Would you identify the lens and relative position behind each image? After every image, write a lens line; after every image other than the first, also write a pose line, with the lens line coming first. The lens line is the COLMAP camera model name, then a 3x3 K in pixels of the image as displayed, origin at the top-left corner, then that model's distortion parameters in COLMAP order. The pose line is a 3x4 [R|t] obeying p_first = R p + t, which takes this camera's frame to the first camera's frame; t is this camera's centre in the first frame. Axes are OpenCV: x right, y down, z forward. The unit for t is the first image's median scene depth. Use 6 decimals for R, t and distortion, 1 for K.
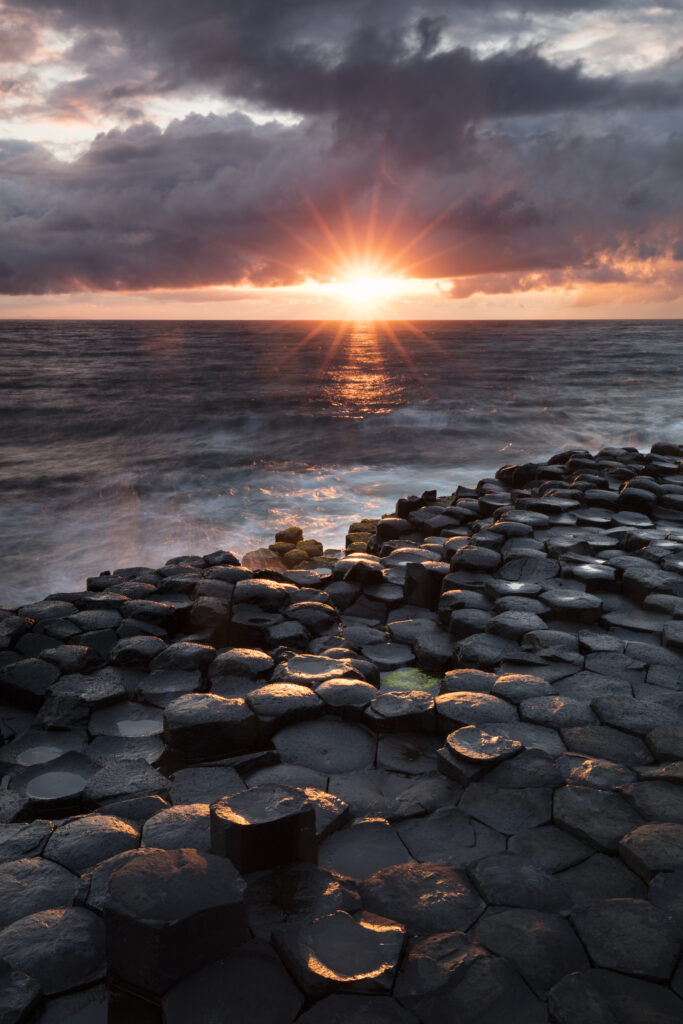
lens RADIAL K [[980.9, 0, 341.2], [0, 980.9, 511.7], [0, 0, 1]] dist [0.023514, 0.000000]
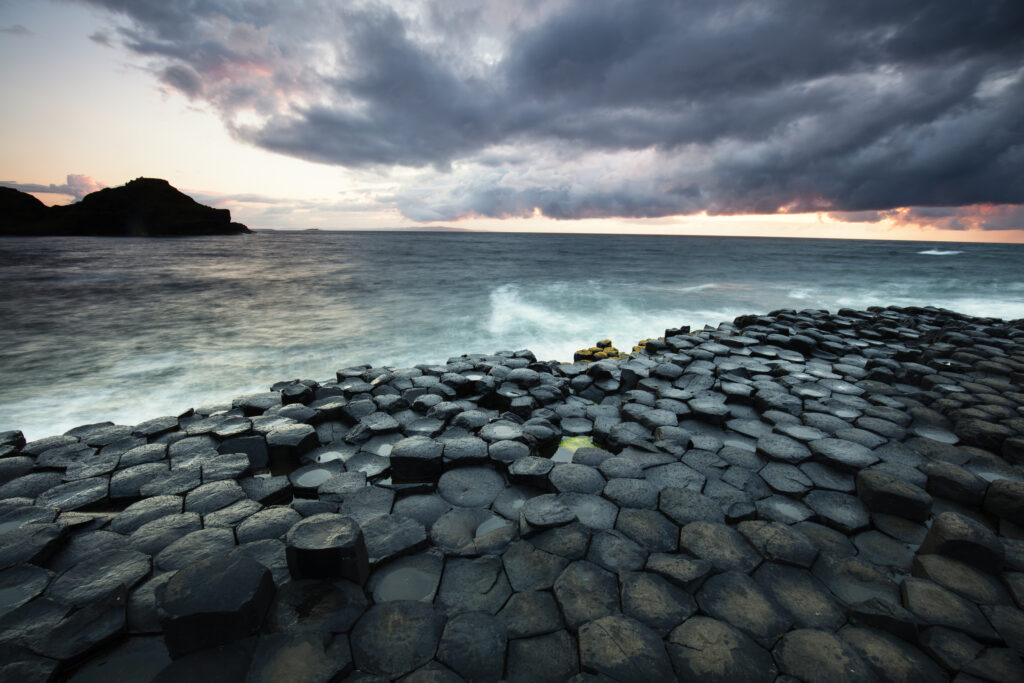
lens RADIAL K [[479.9, 0, 512.3], [0, 479.9, 342.4], [0, 0, 1]] dist [-0.029775, -0.000286]
pose [[0.936962, 0.094756, -0.336338, 0.171822], [-0.083033, 0.995336, 0.049103, -0.016704], [0.339422, -0.018081, 0.940460, 0.200249]]
